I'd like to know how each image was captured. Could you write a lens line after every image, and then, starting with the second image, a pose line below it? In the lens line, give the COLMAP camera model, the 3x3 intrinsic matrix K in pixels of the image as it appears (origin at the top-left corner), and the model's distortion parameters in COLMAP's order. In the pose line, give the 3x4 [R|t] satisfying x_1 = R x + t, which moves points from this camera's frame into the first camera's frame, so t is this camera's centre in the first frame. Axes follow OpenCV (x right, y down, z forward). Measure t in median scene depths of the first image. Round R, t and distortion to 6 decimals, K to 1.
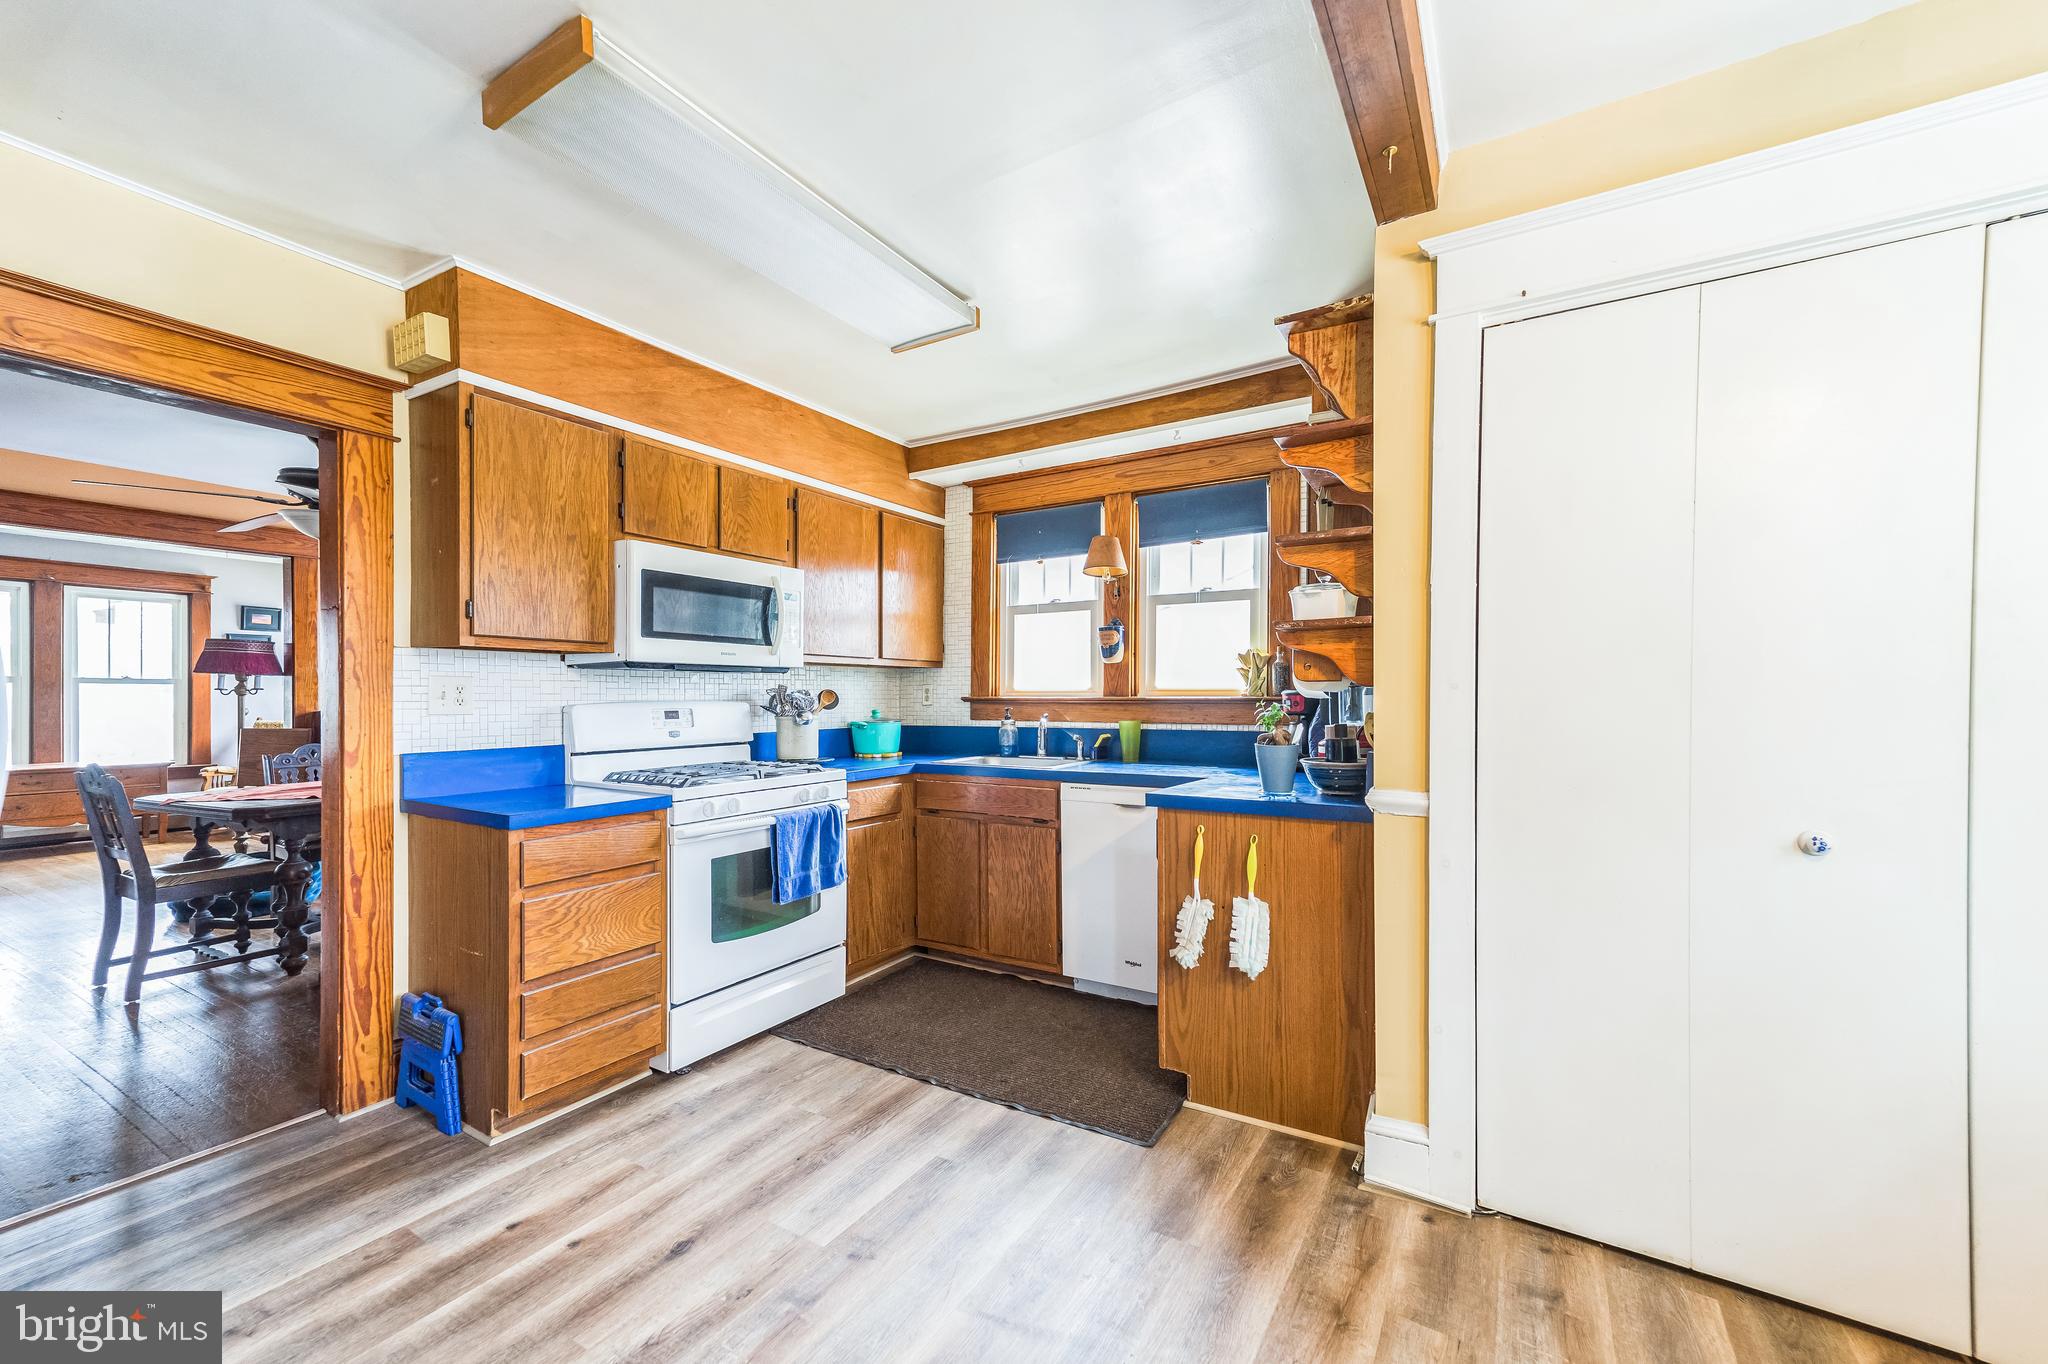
lens RADIAL K [[814.8, 0, 1025.7], [0, 814.8, 701.5], [0, 0, 1]] dist [0.019897, 0.000030]
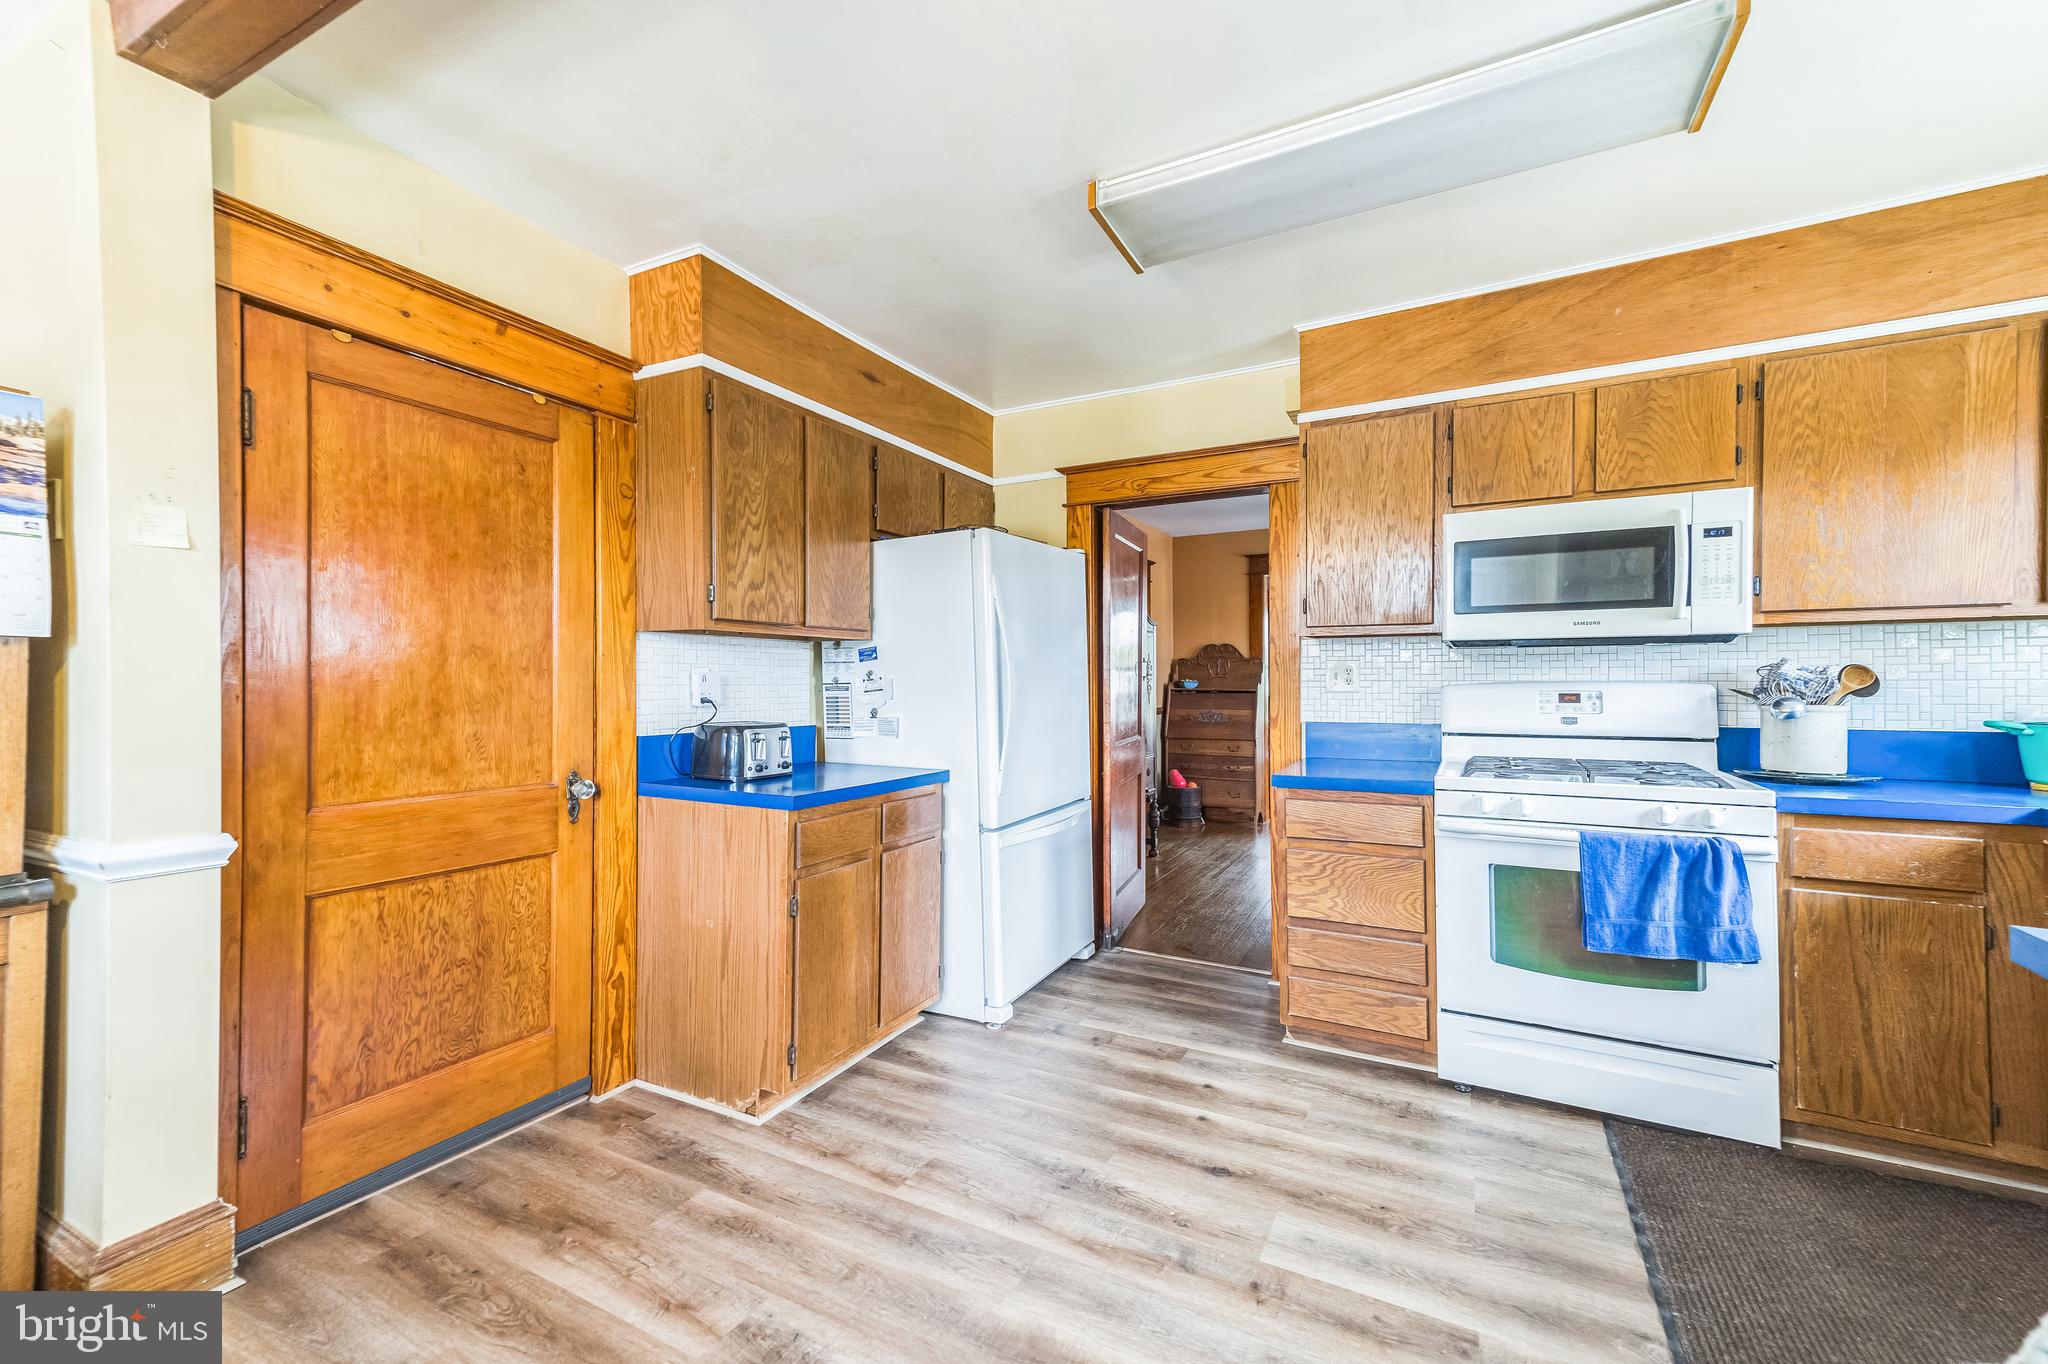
lens RADIAL K [[812.5, 0, 1024.0], [0, 812.5, 682.0], [0, 0, 1]] dist [0.011754, 0.000015]
pose [[0.055198, 0.003798, -0.998468, 0.467838], [-0.005208, 0.999980, 0.003516, -0.000538], [0.998462, 0.005006, 0.055216, 0.471912]]
